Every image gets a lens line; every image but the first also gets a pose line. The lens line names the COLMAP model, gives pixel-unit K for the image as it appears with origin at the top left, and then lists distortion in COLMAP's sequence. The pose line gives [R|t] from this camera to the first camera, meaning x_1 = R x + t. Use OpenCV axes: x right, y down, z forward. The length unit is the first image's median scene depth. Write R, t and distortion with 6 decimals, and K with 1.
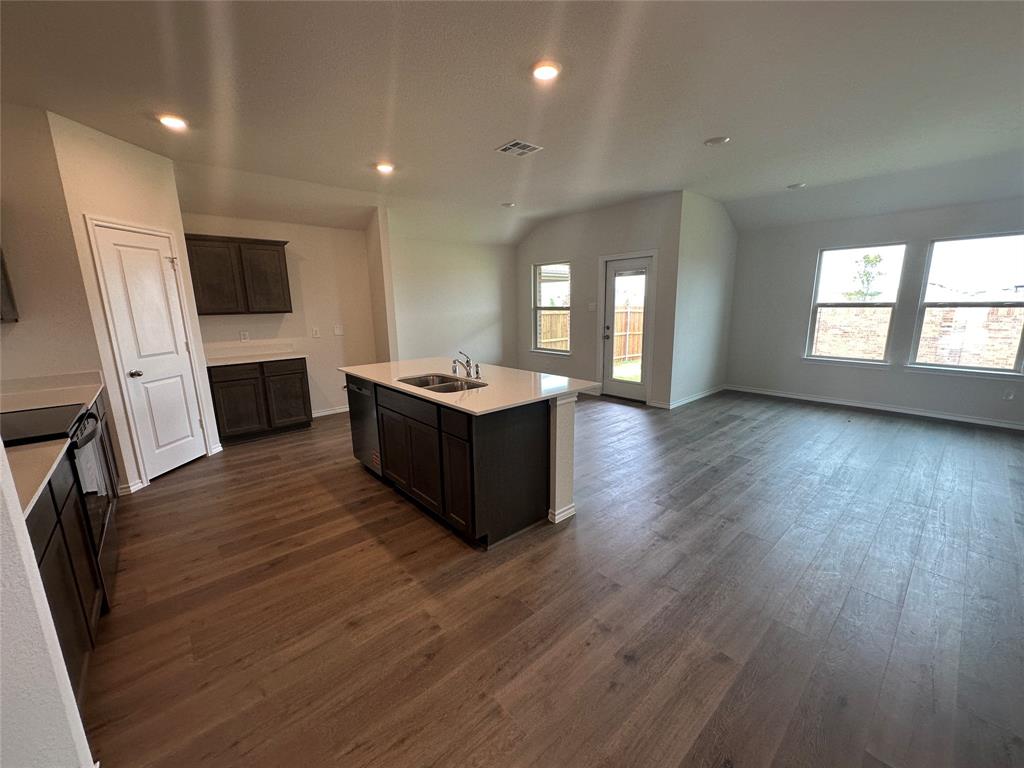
lens RADIAL K [[408.5, 0, 512.0], [0, 408.5, 384.0], [0, 0, 1]] dist [-0.000373, 0.000249]
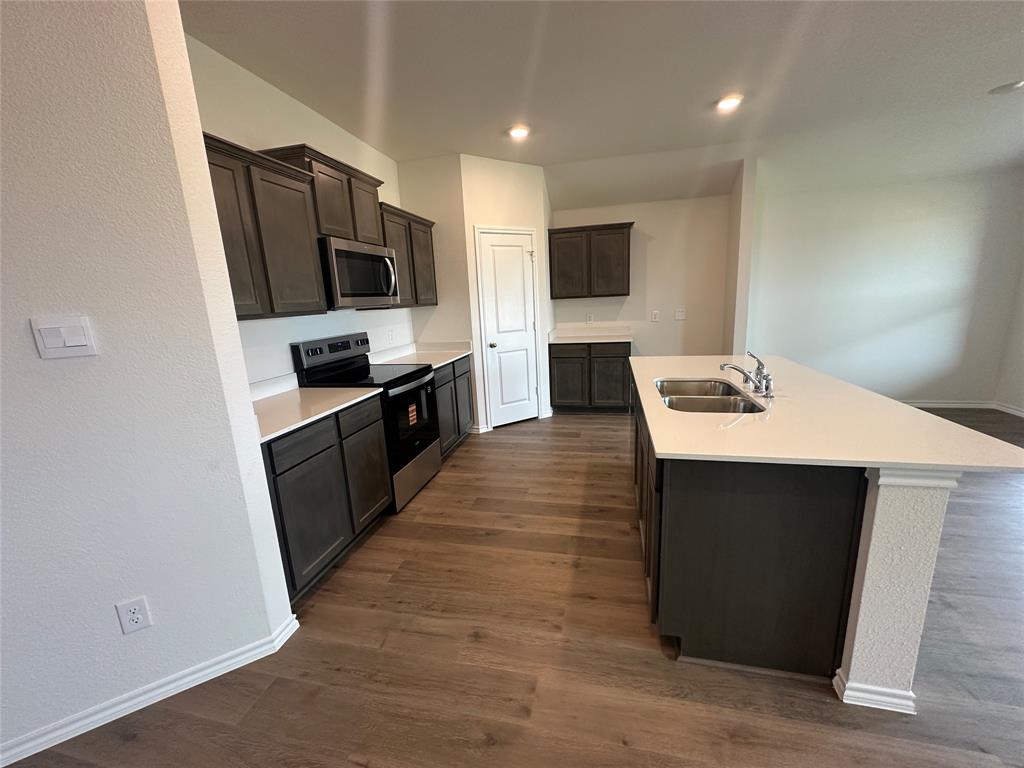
lens RADIAL K [[408.5, 0, 512.0], [0, 408.5, 384.0], [0, 0, 1]] dist [-0.000373, 0.000249]
pose [[0.580196, 0.159056, -0.798796, 0.175540], [-0.123303, 0.986596, 0.106891, -0.049567], [0.805090, 0.036477, 0.592030, 0.281611]]
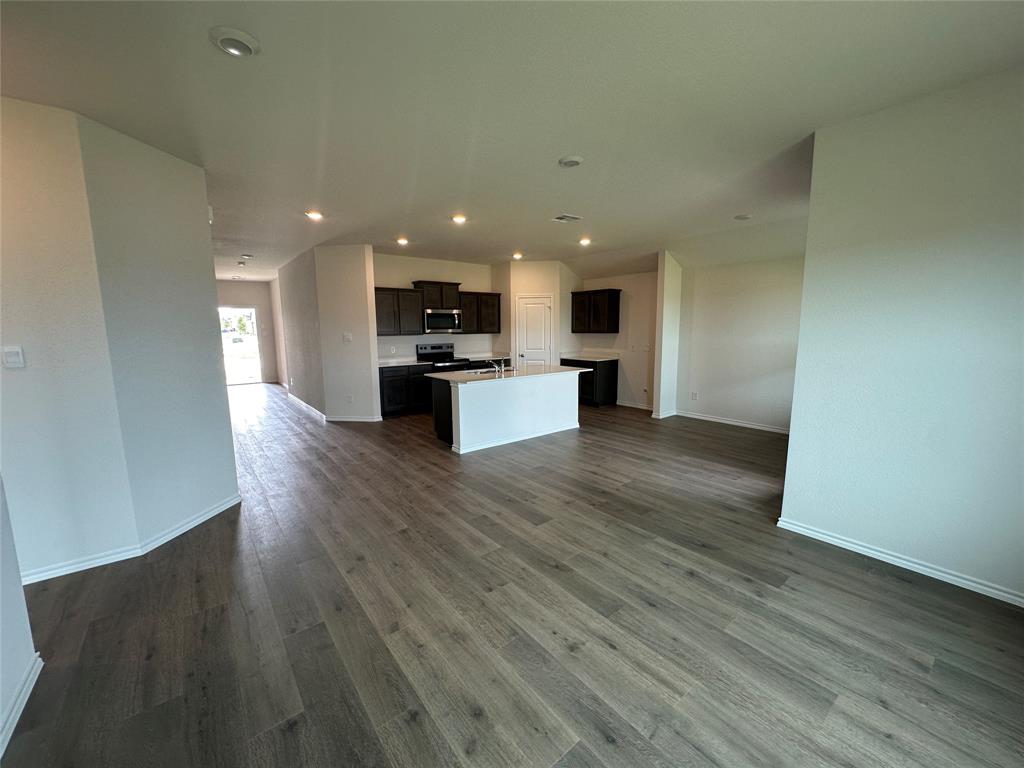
lens RADIAL K [[408.5, 0, 512.0], [0, 408.5, 384.0], [0, 0, 1]] dist [-0.000373, 0.000249]
pose [[-0.058206, 0.153567, -0.986422, 1.546372], [-0.186659, 0.968998, 0.161869, -0.246727], [0.980699, 0.193547, -0.027736, 1.043469]]
